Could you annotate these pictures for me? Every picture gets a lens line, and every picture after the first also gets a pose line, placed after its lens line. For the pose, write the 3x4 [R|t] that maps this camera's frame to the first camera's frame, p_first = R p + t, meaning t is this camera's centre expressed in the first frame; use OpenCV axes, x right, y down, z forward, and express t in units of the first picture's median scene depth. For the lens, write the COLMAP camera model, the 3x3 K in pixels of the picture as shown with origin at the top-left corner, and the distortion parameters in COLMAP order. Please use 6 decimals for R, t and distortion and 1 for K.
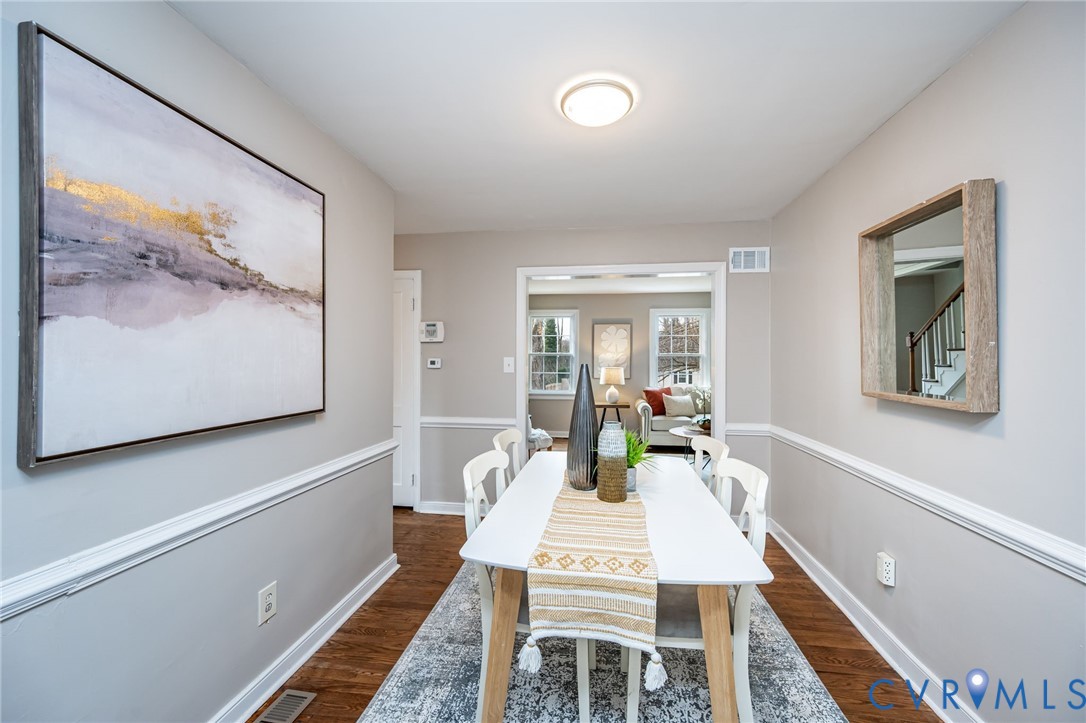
lens RADIAL K [[440.9, 0, 546.2], [0, 440.9, 357.7], [0, 0, 1]] dist [-0.000356, -0.000031]
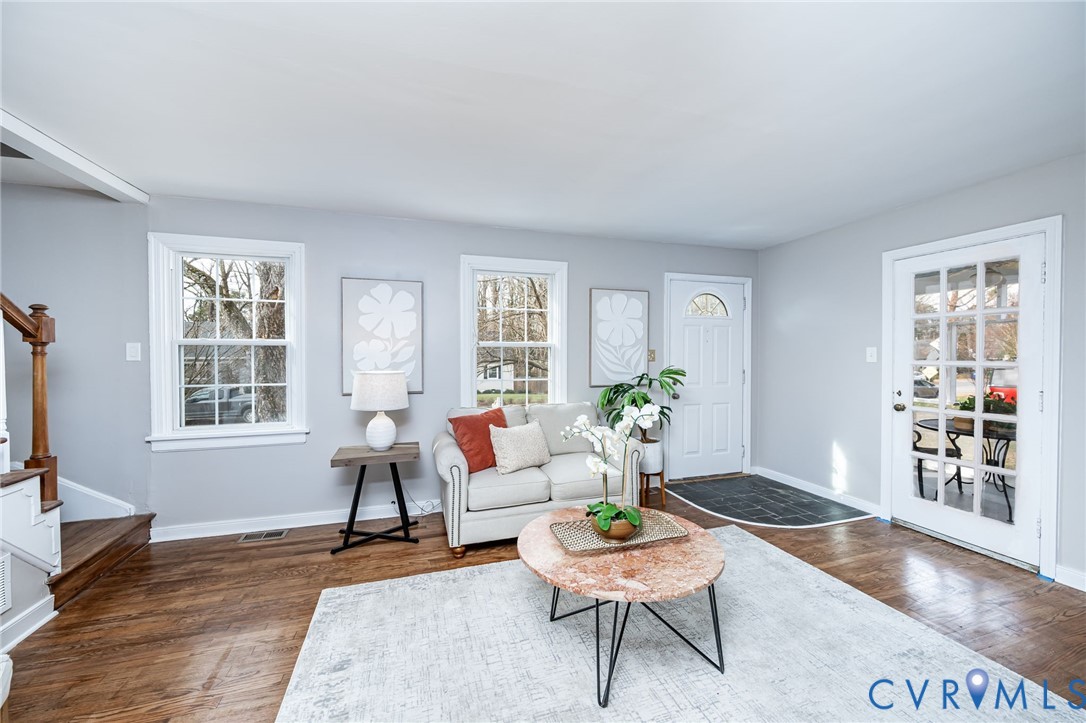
lens RADIAL K [[440.9, 0, 546.2], [0, 440.9, 357.7], [0, 0, 1]] dist [-0.000356, -0.000031]
pose [[0.902885, -0.009337, 0.429780, 0.132182], [-0.000855, 0.999723, 0.023517, -0.003477], [-0.429881, -0.021600, 0.902627, 0.623049]]
